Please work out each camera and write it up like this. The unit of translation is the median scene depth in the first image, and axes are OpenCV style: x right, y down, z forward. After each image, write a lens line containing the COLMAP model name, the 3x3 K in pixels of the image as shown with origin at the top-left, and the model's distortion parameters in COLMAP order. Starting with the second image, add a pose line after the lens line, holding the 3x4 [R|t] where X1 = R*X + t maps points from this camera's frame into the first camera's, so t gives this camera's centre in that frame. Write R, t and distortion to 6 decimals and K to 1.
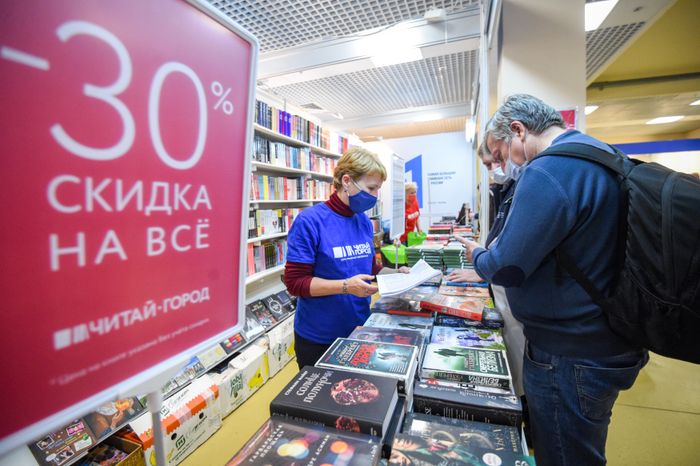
lens RADIAL K [[320.8, 0, 351.8], [0, 320.8, 233.3], [0, 0, 1]] dist [-0.005458, -0.023409]
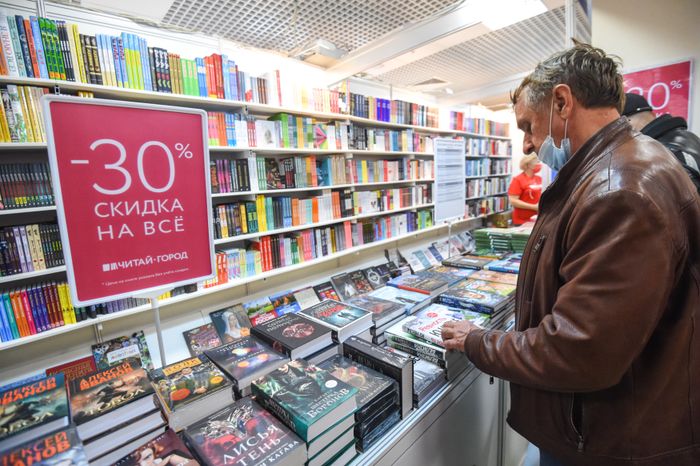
lens RADIAL K [[320.8, 0, 351.8], [0, 320.8, 233.3], [0, 0, 1]] dist [-0.005458, -0.023409]
pose [[0.897664, 0.040051, -0.438857, 0.207744], [-0.006244, 0.996917, 0.078209, -0.015646], [0.440637, -0.067465, 0.895147, -0.041379]]
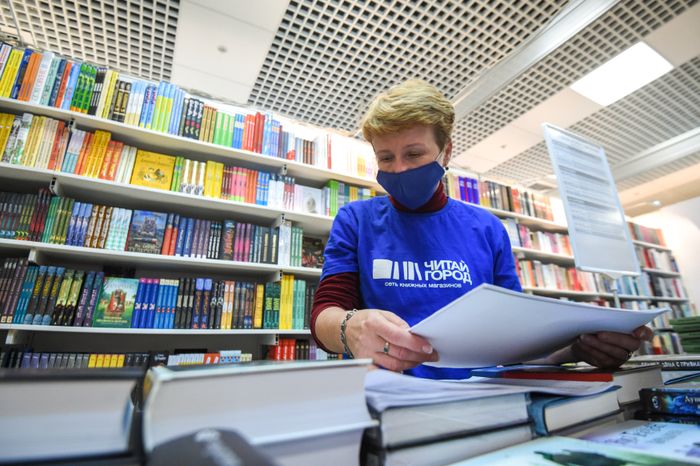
lens RADIAL K [[353.2, 0, 343.5], [0, 353.2, 208.2], [0, 0, 1]] dist [-0.002176, -0.027905]
pose [[0.739297, -0.233299, -0.631673, 0.132299], [-0.068400, 0.907195, -0.415112, 0.112904], [0.669896, 0.350098, 0.654729, 0.225691]]
